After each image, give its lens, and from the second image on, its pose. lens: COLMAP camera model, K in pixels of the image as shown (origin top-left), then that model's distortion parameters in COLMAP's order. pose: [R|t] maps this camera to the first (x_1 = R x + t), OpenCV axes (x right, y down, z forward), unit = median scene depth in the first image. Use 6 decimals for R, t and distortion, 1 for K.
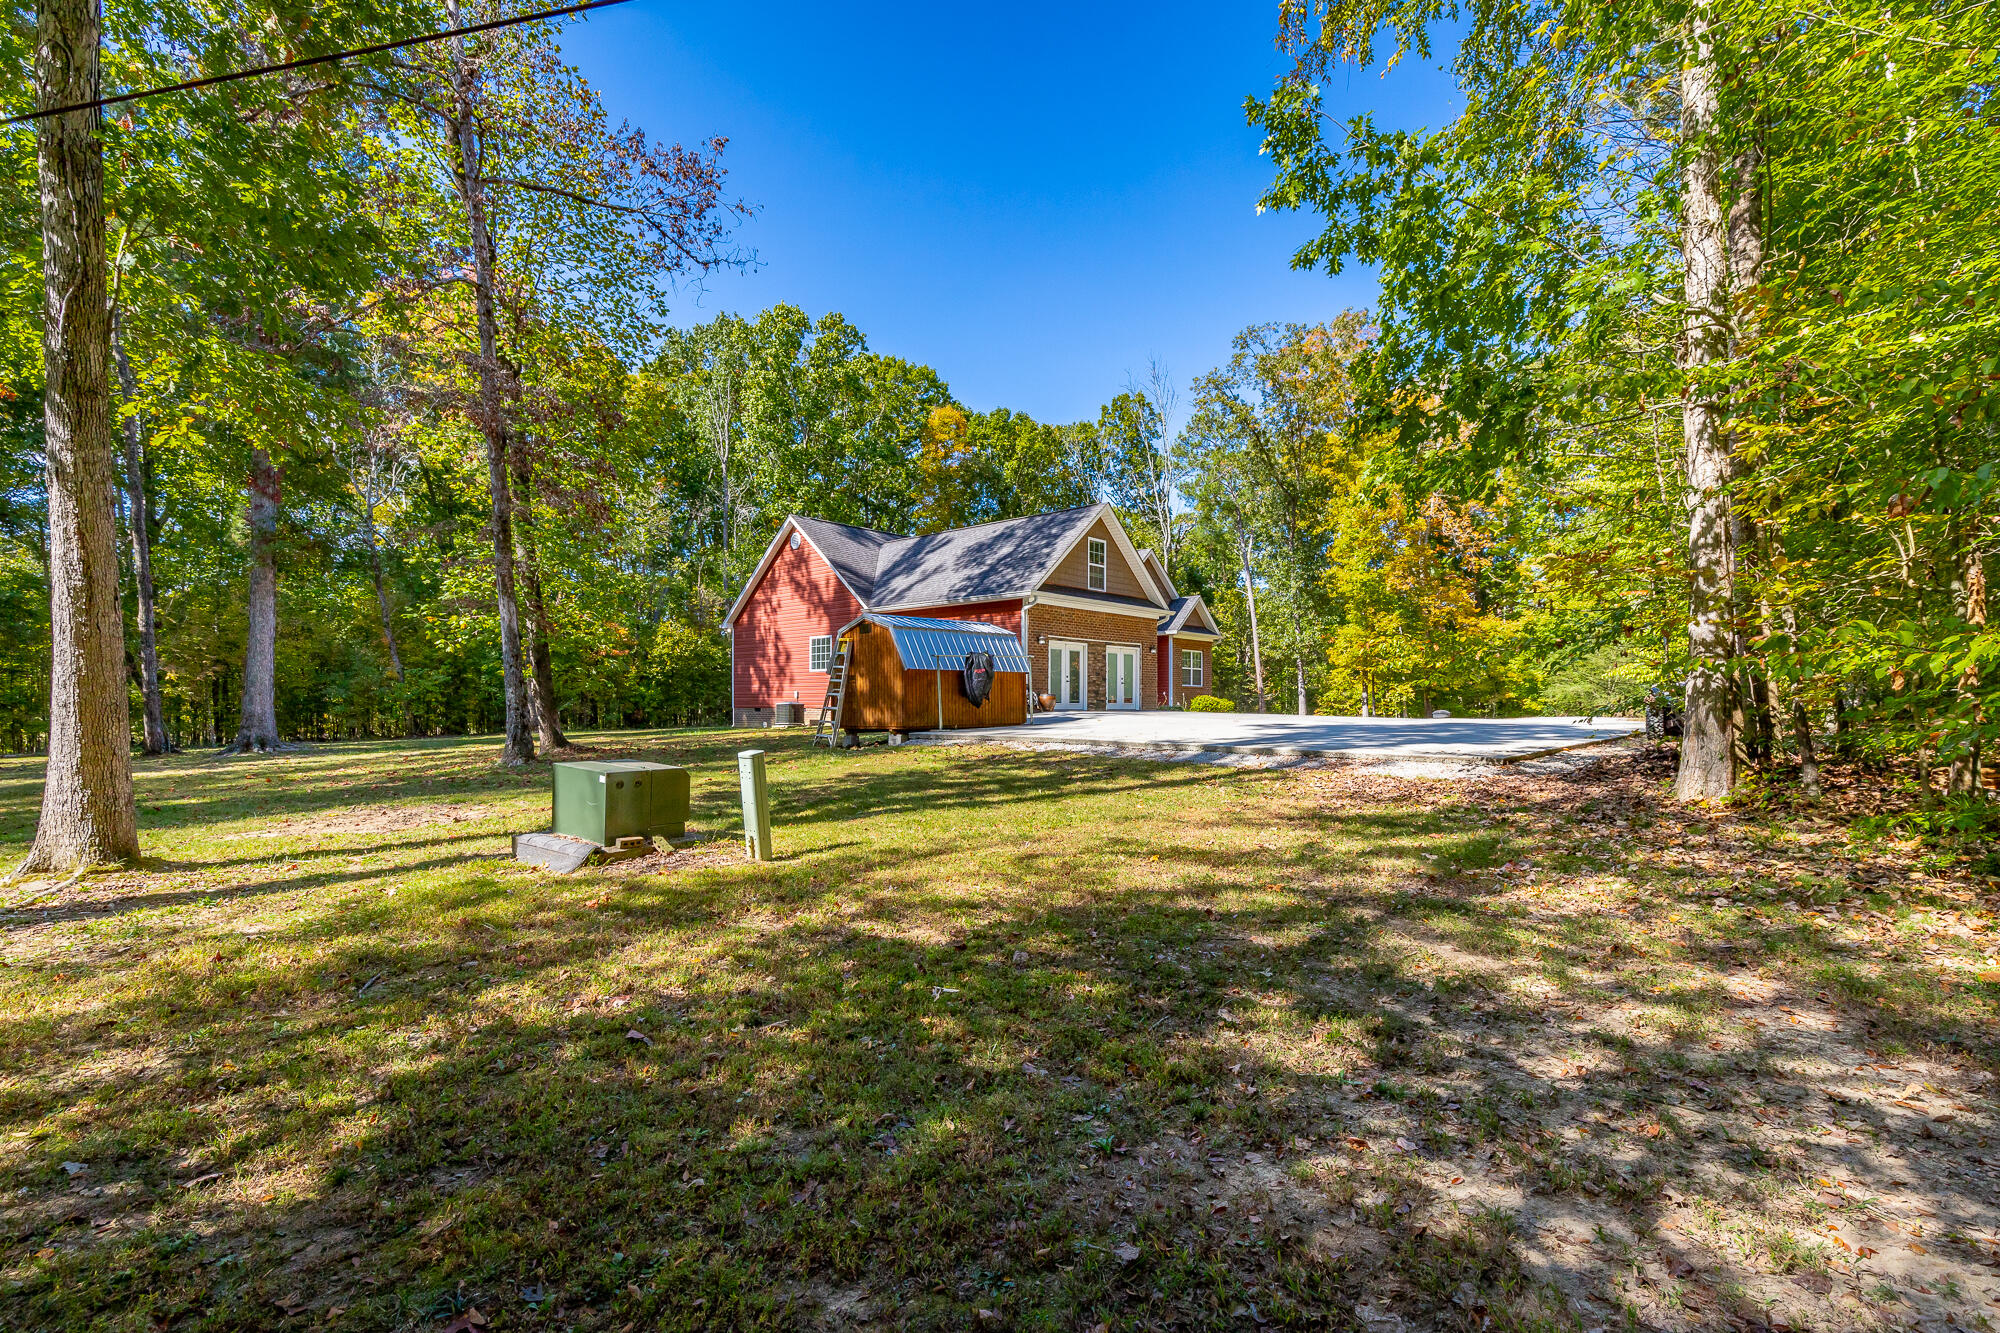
lens RADIAL K [[896.2, 0, 1020.0], [0, 896.2, 669.2], [0, 0, 1]] dist [0.000622, -0.000292]
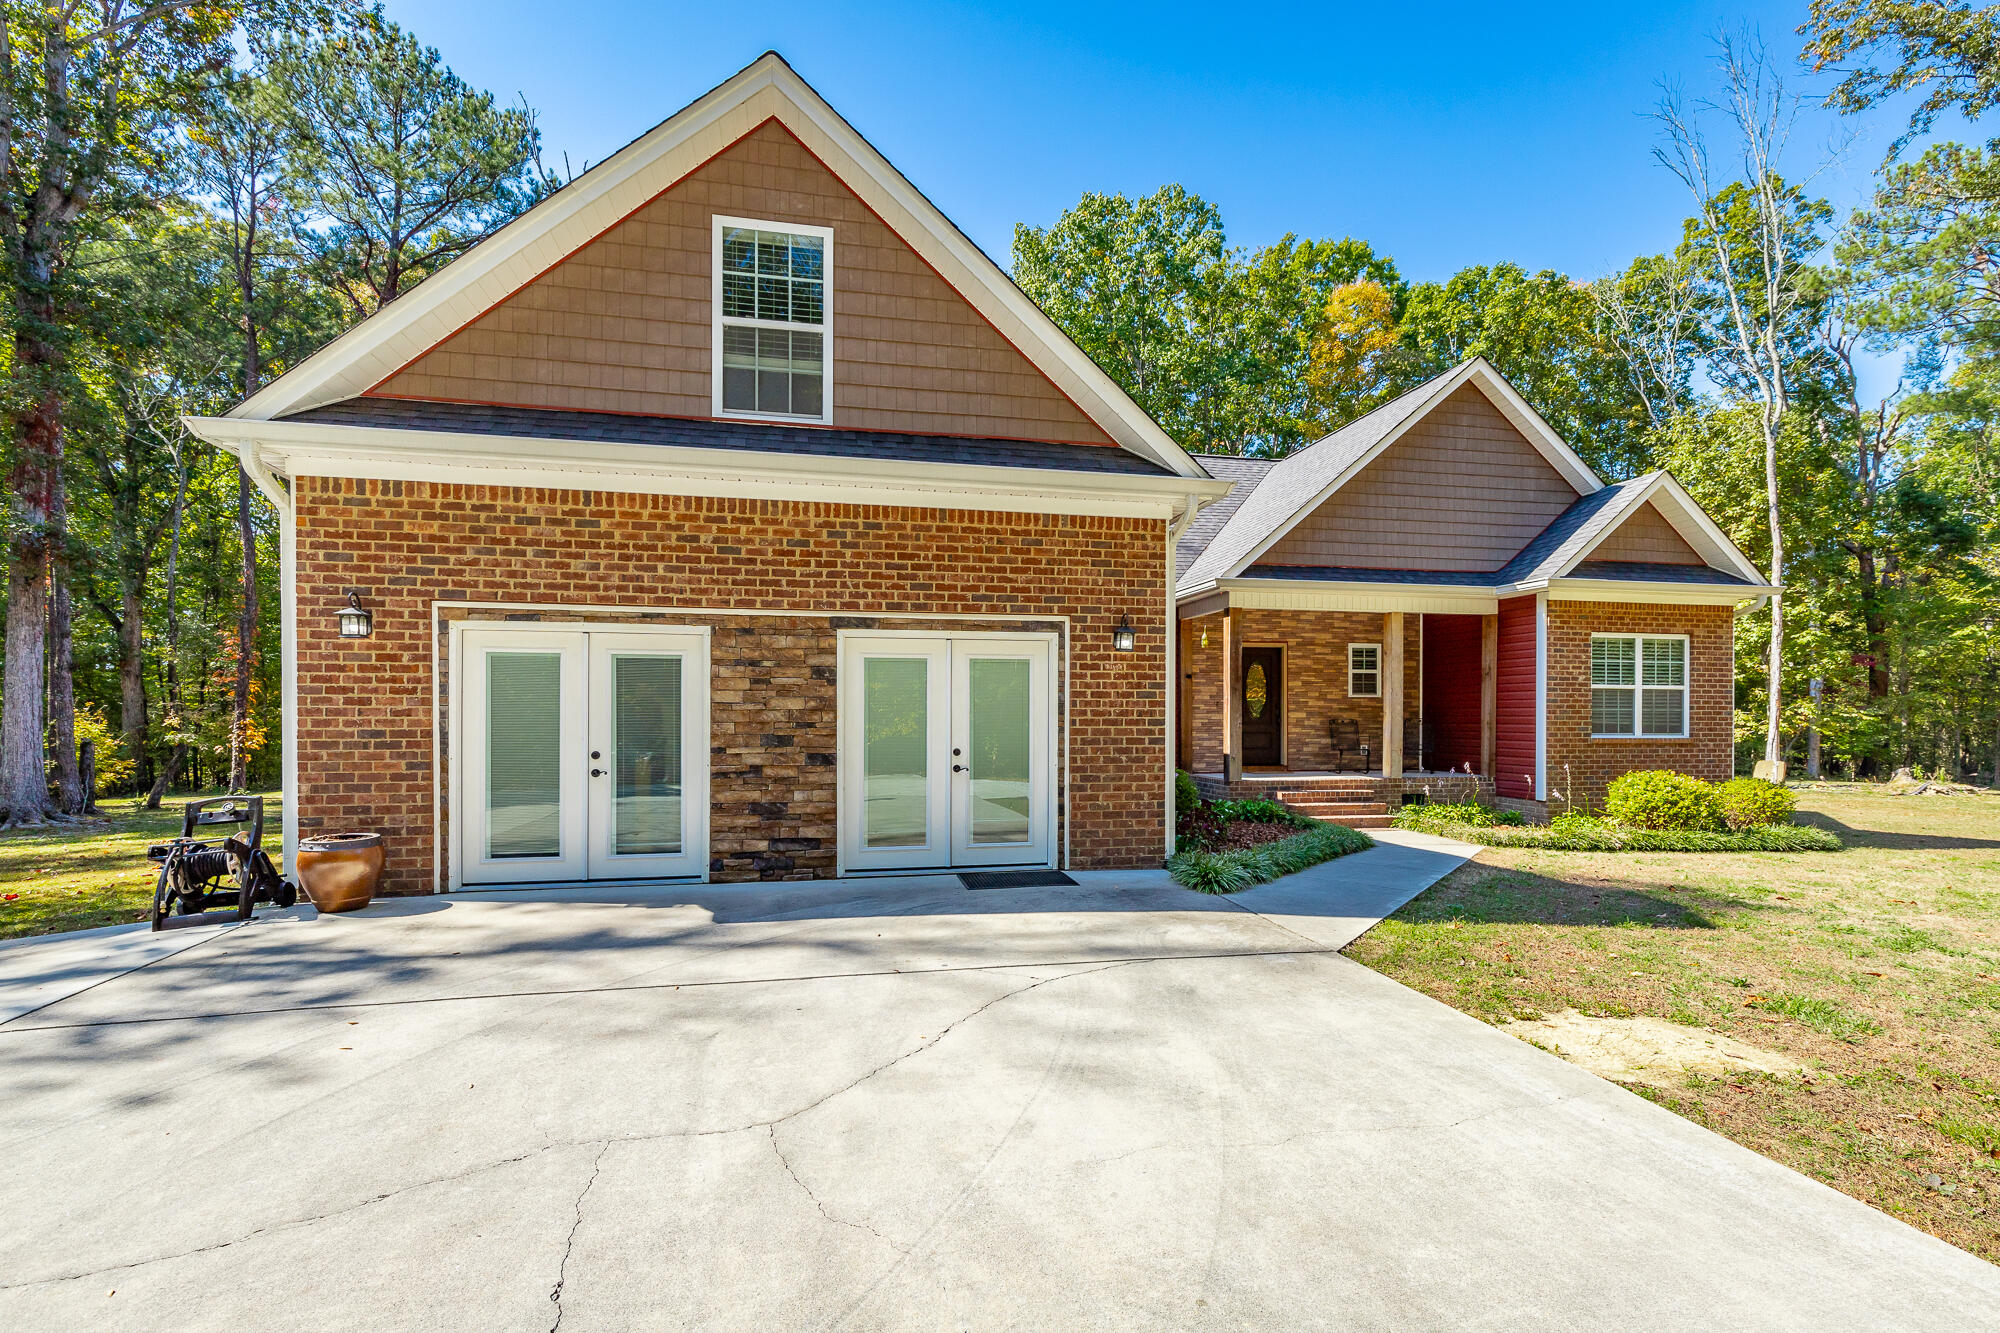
lens RADIAL K [[913.1, 0, 989.4], [0, 913.1, 710.5], [0, 0, 1]] dist [0.002711, 0.000984]
pose [[0.803238, 0.007621, -0.595610, 0.270564], [0.015033, 0.999340, 0.033060, -0.011869], [0.595469, -0.035509, 0.802593, 0.782842]]
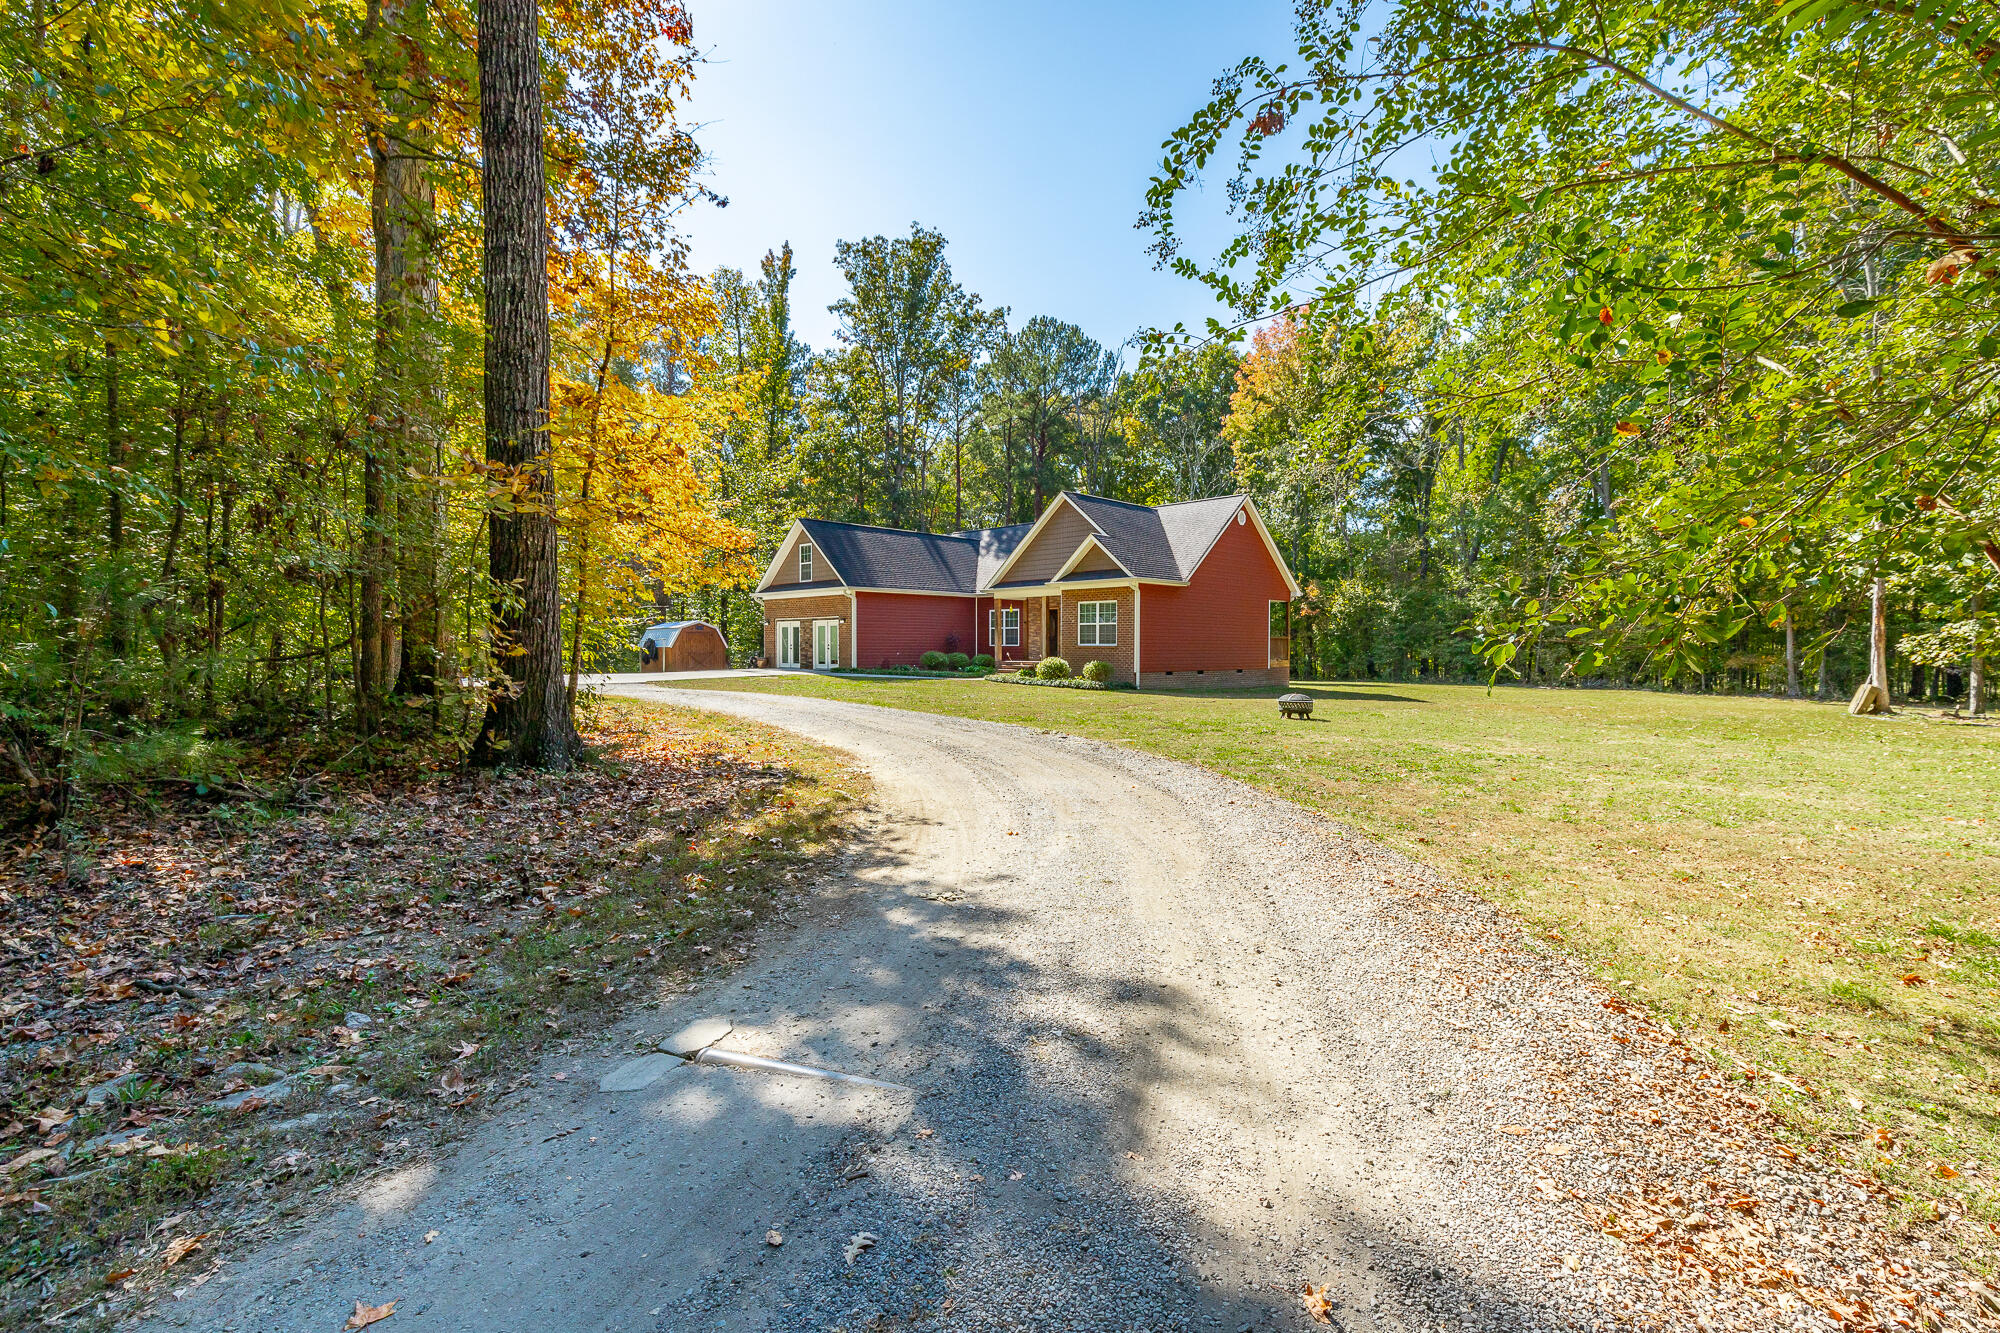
lens RADIAL K [[866.2, 0, 991.4], [0, 866.2, 637.0], [0, 0, 1]] dist [0.001317, 0.000003]
pose [[-0.064885, -0.000100, -0.997893, 1.264156], [0.040625, 0.999171, -0.002741, 0.009447], [0.997065, -0.040718, -0.064827, 1.276680]]
